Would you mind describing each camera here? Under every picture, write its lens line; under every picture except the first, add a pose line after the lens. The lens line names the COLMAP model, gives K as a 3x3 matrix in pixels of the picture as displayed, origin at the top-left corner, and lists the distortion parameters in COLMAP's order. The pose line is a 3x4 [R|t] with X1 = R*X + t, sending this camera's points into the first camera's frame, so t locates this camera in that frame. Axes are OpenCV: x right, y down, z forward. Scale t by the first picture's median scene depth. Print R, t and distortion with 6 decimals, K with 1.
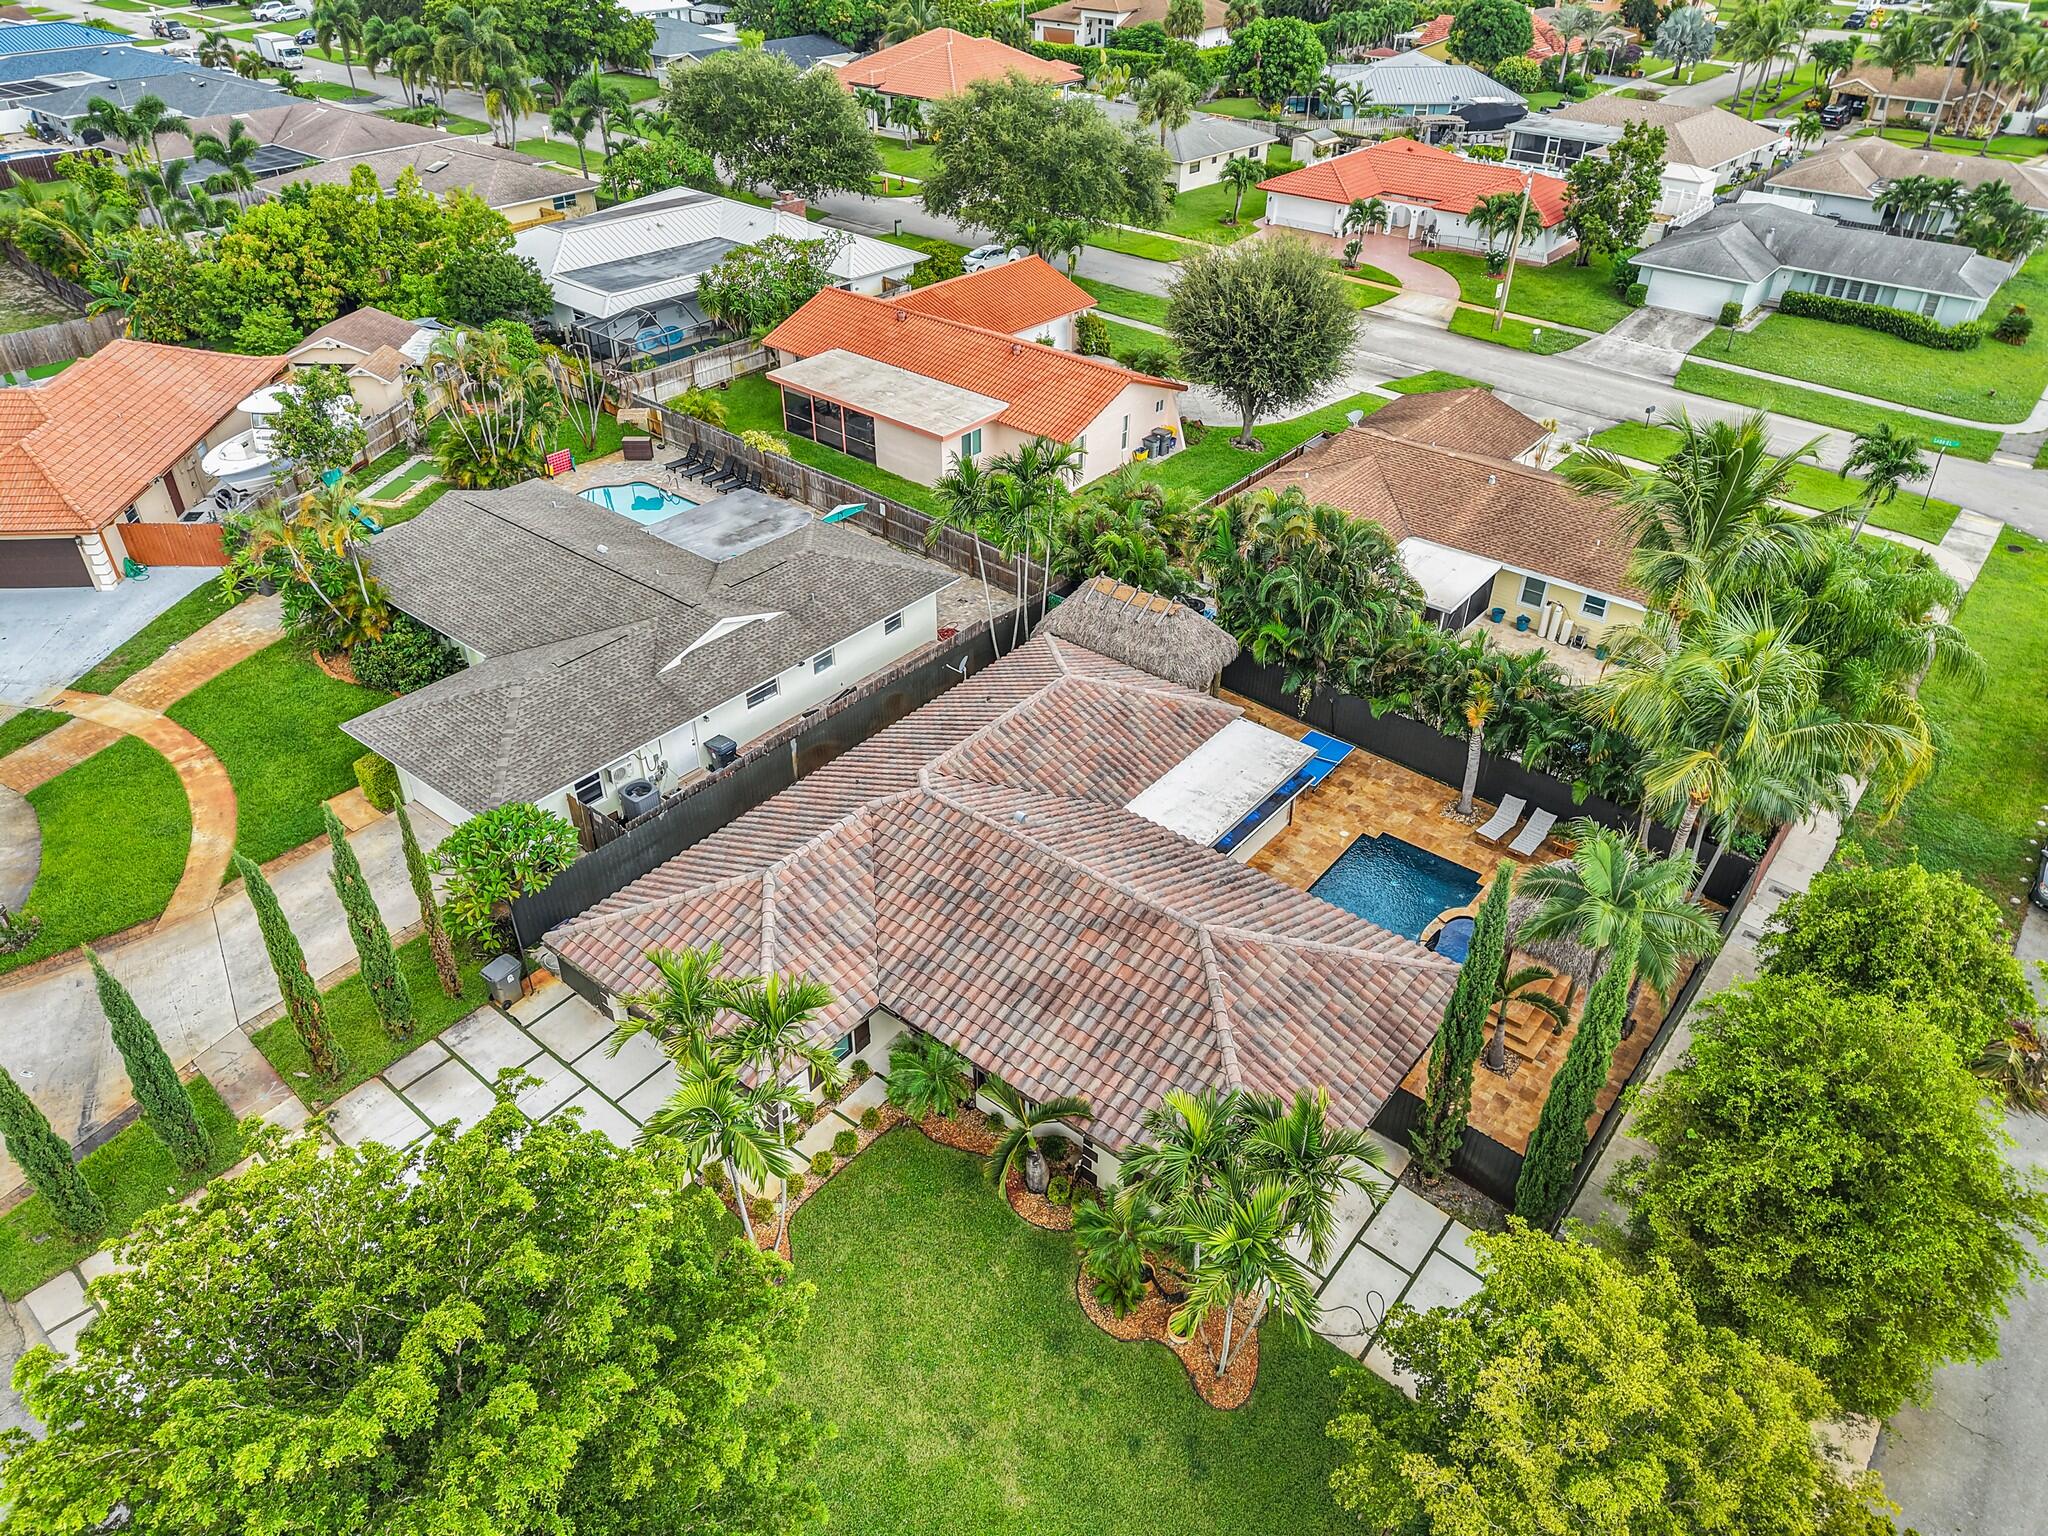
lens RADIAL K [[1379.6, 0, 1020.8], [0, 1379.6, 763.1], [0, 0, 1]] dist [0.030015, -0.034025]
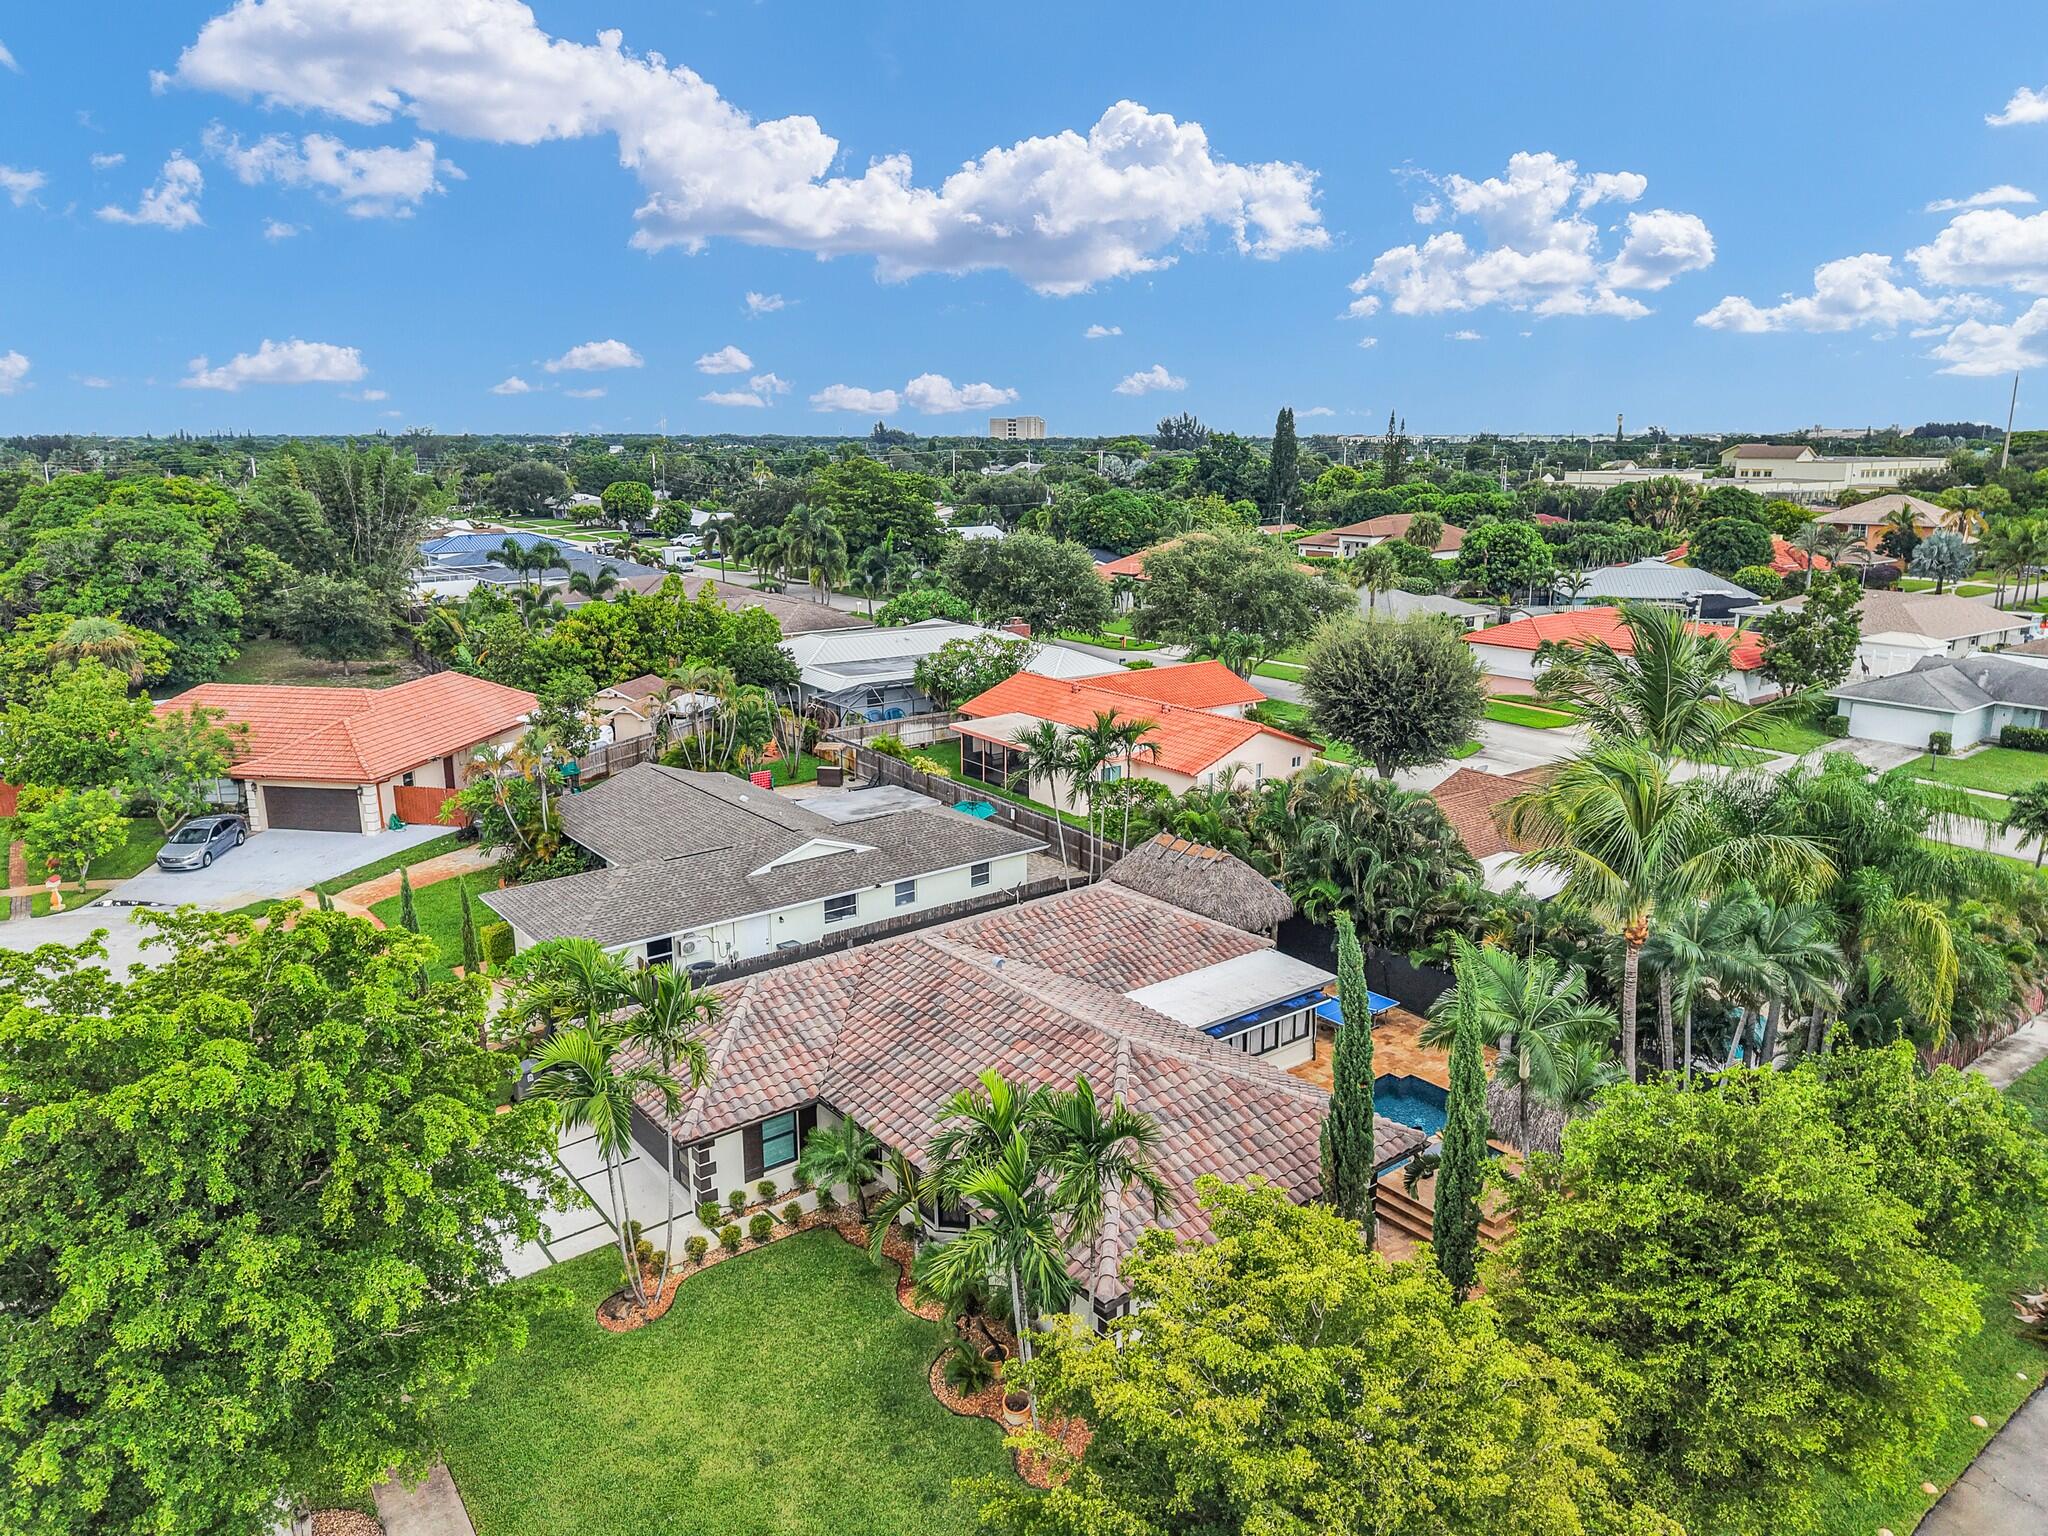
lens RADIAL K [[1379.6, 0, 1036.1], [0, 1379.6, 759.5], [0, 0, 1]] dist [0.030015, -0.034025]
pose [[0.974446, 0.035080, -0.221864, 0.152787], [-0.115218, 0.925950, -0.359641, 0.160691], [0.192819, 0.376013, 0.906331, -0.007790]]
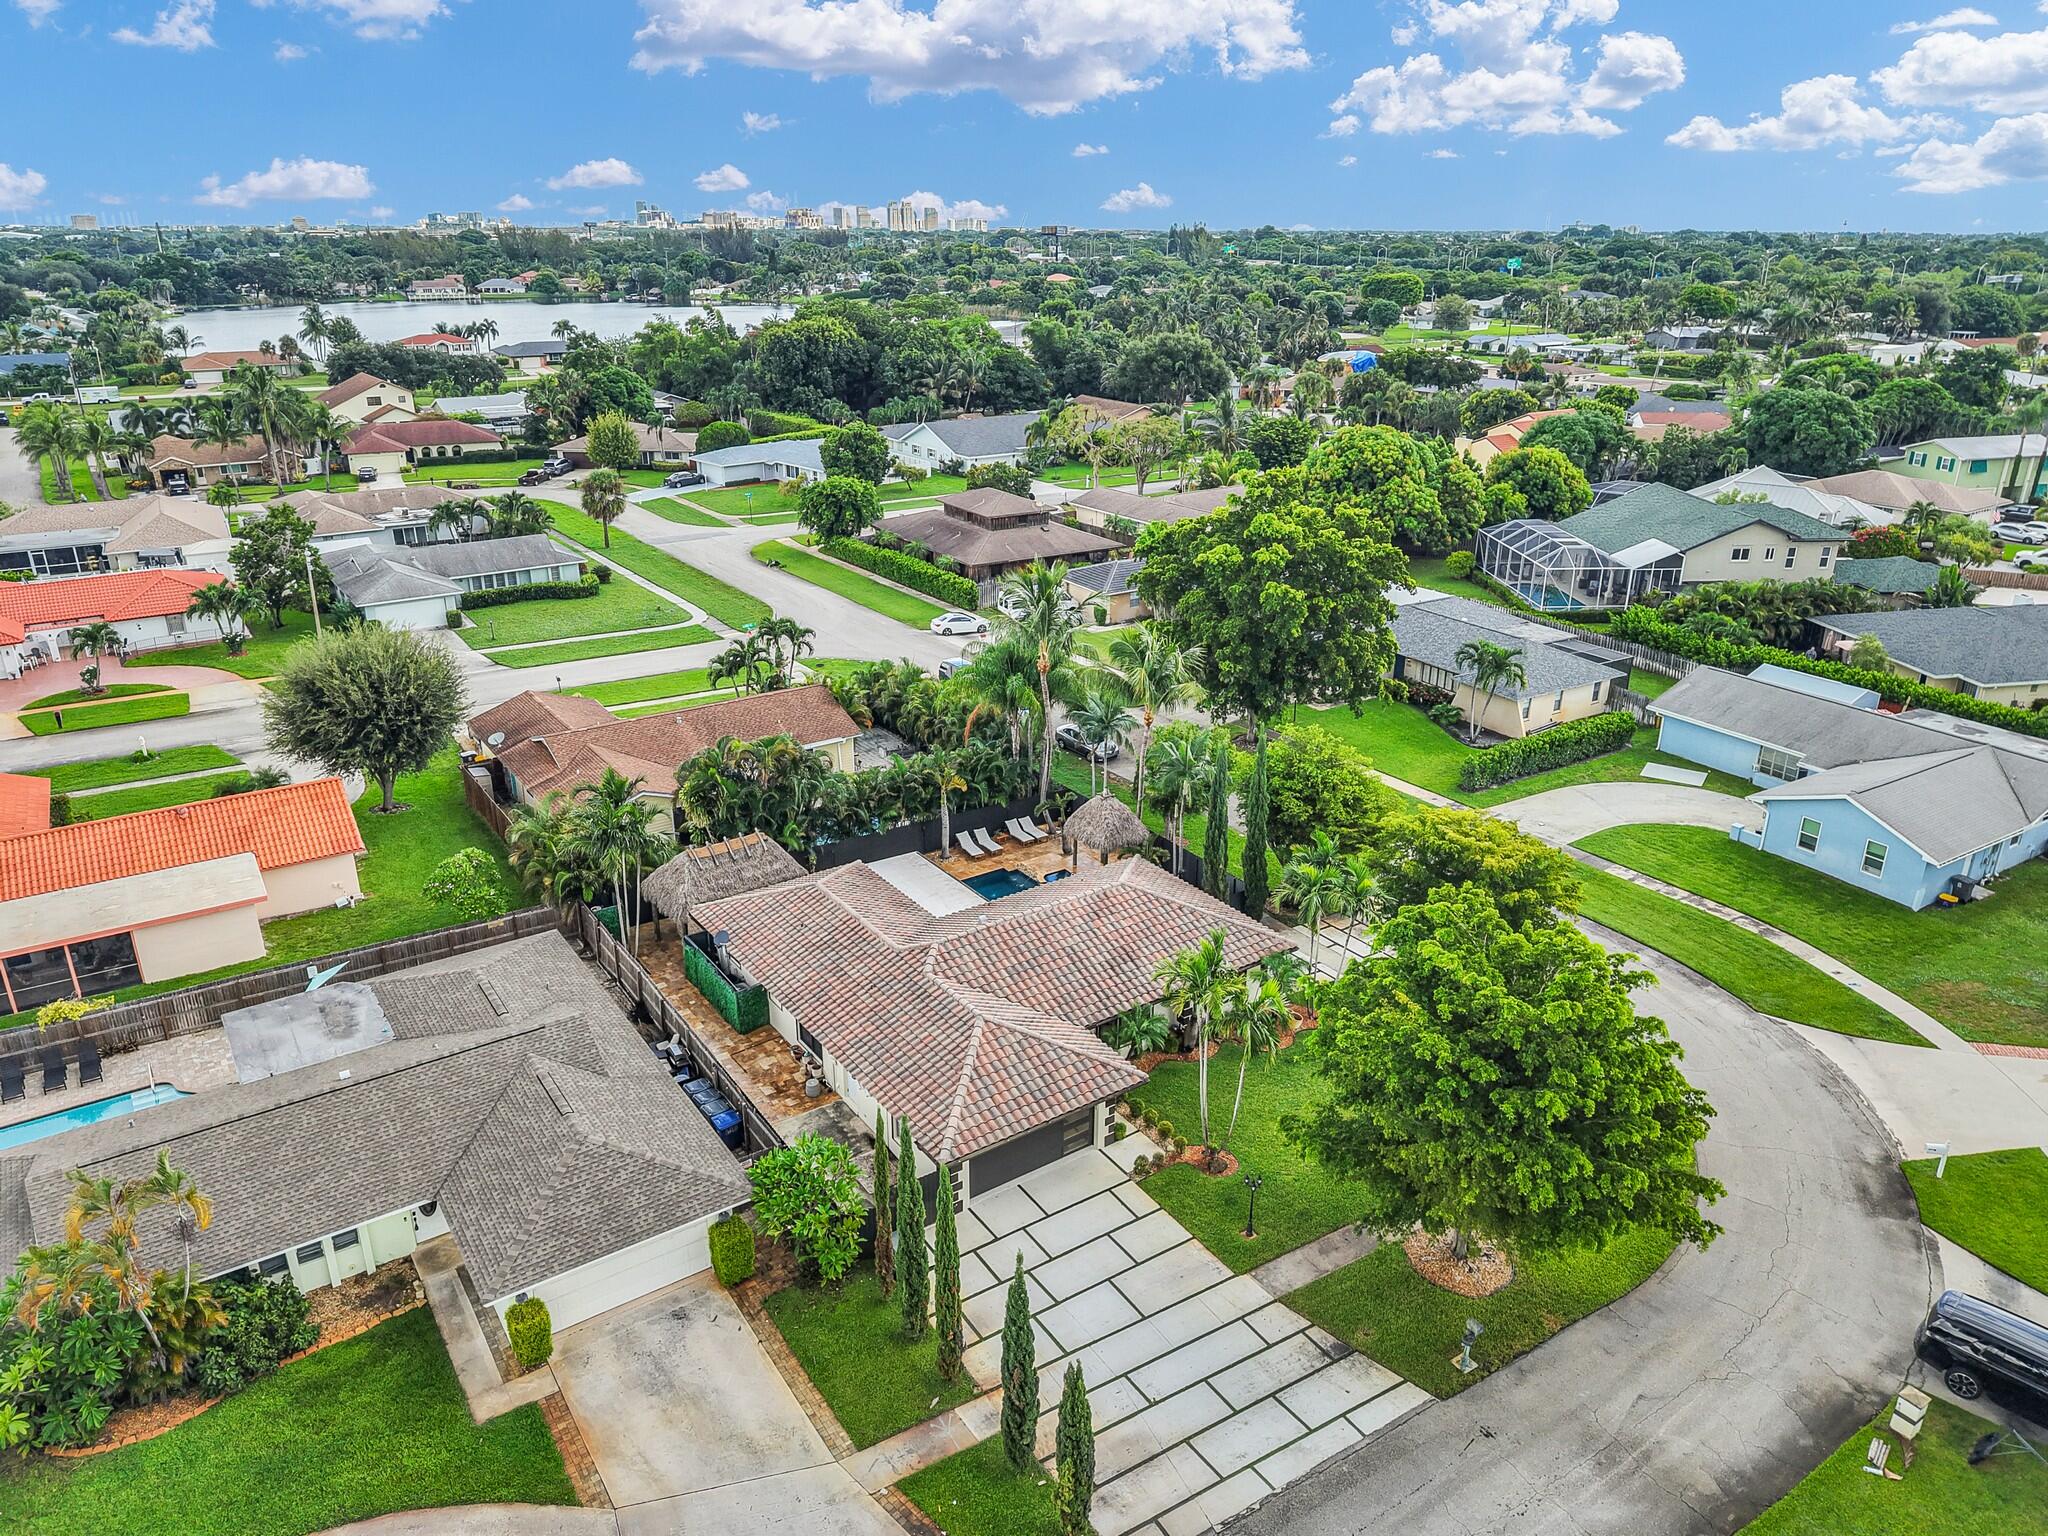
lens RADIAL K [[1379.6, 0, 1030.8], [0, 1379.6, 765.8], [0, 0, 1]] dist [0.030015, -0.034025]
pose [[0.279449, -0.355381, 0.891971, -0.735397], [0.546347, 0.822780, 0.156647, -0.176453], [-0.789565, 0.443551, 0.424087, 0.155290]]
